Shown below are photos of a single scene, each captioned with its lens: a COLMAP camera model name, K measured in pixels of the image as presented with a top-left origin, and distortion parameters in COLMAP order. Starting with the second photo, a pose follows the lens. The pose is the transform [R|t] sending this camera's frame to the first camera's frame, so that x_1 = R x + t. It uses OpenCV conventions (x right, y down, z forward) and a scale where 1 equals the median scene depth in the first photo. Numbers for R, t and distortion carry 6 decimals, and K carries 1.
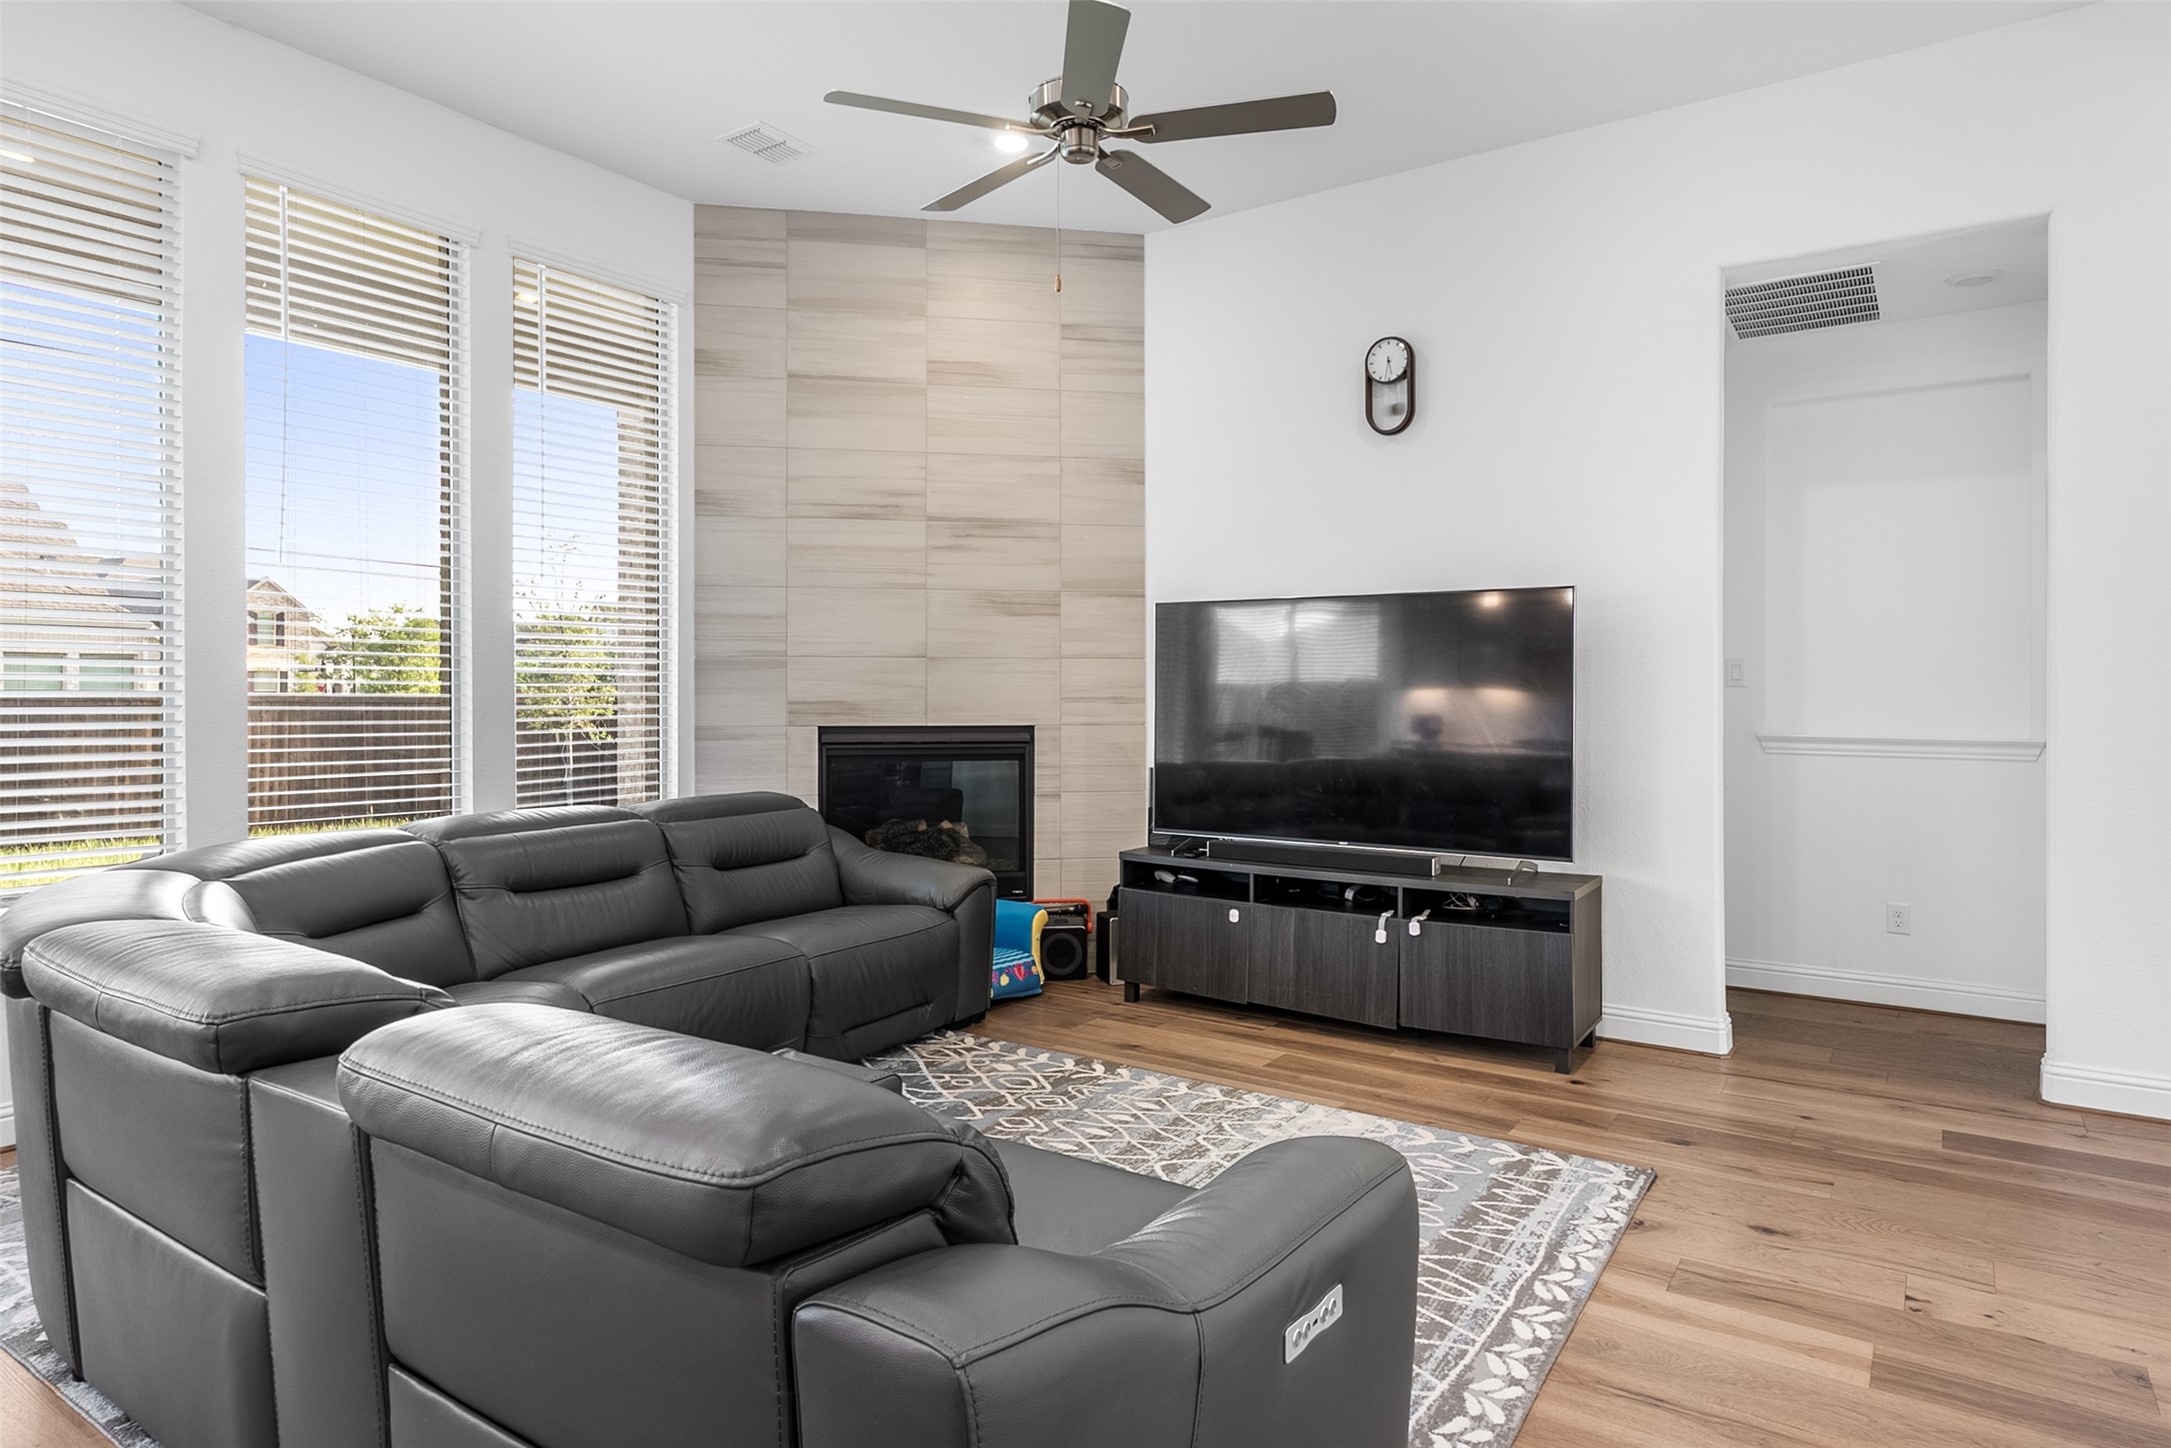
lens RADIAL K [[1234.9, 0, 1087.6], [0, 1234.9, 721.5], [0, 0, 1]] dist [-0.003567, -0.001019]
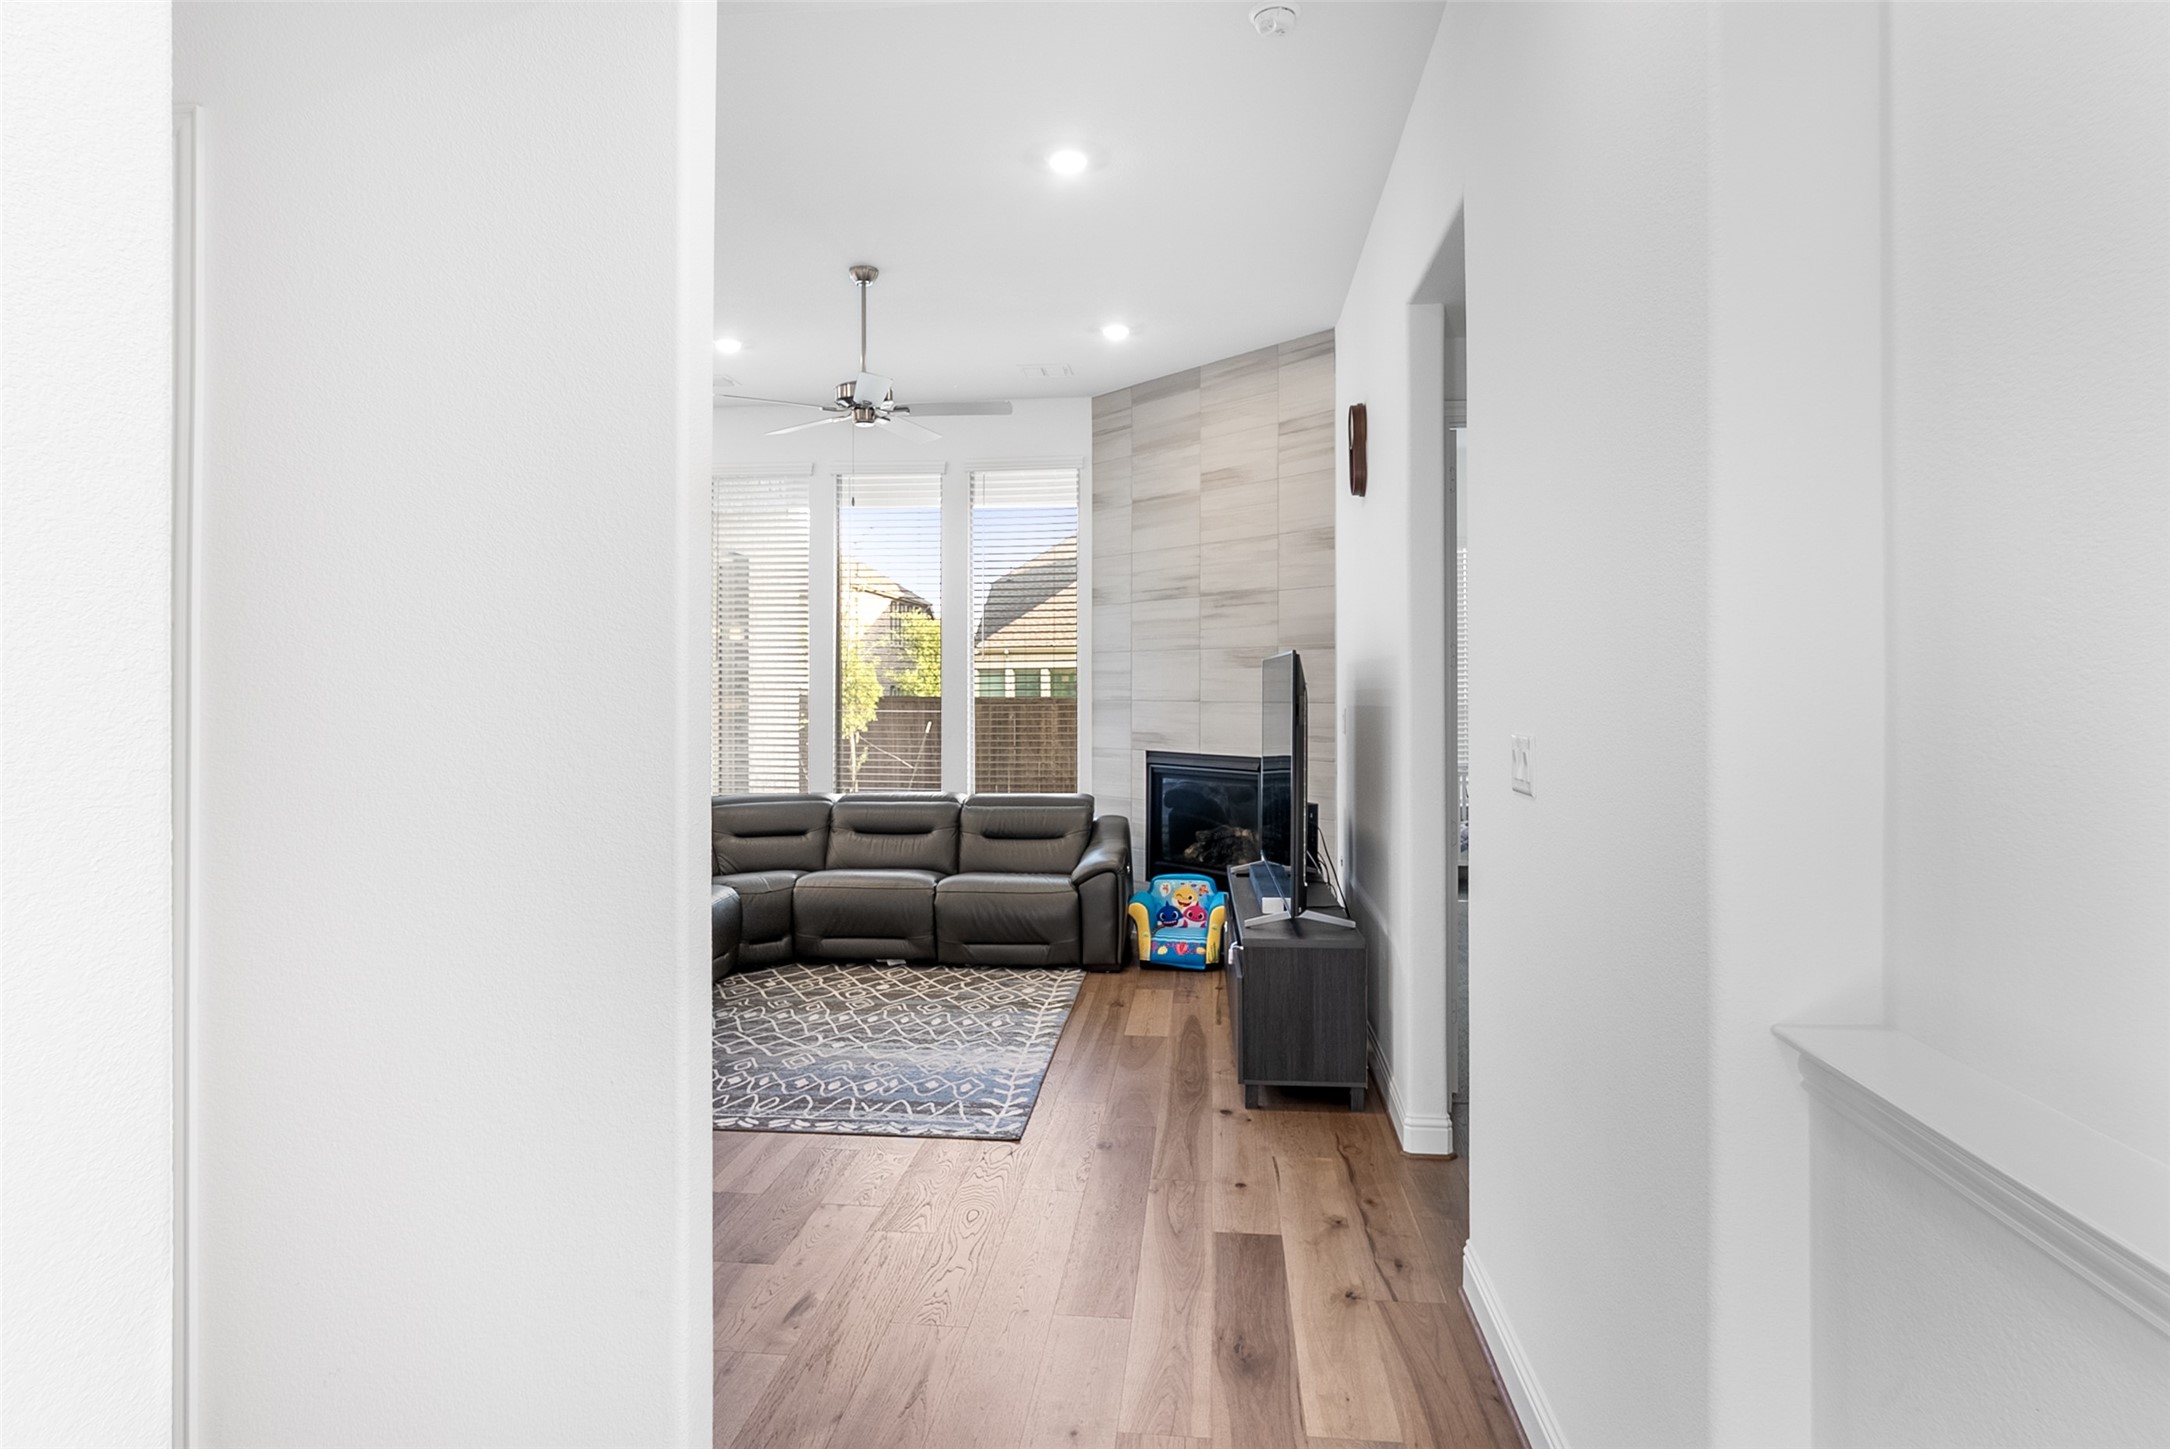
lens RADIAL K [[1234.3, 0, 1081.6], [0, 1234.3, 708.3], [0, 0, 1]] dist [-0.003567, -0.001019]
pose [[0.476939, 0.014727, -0.878813, 0.976251], [-0.017887, 0.999815, 0.007047, -0.052658], [0.878754, 0.012358, 0.477115, 0.275018]]
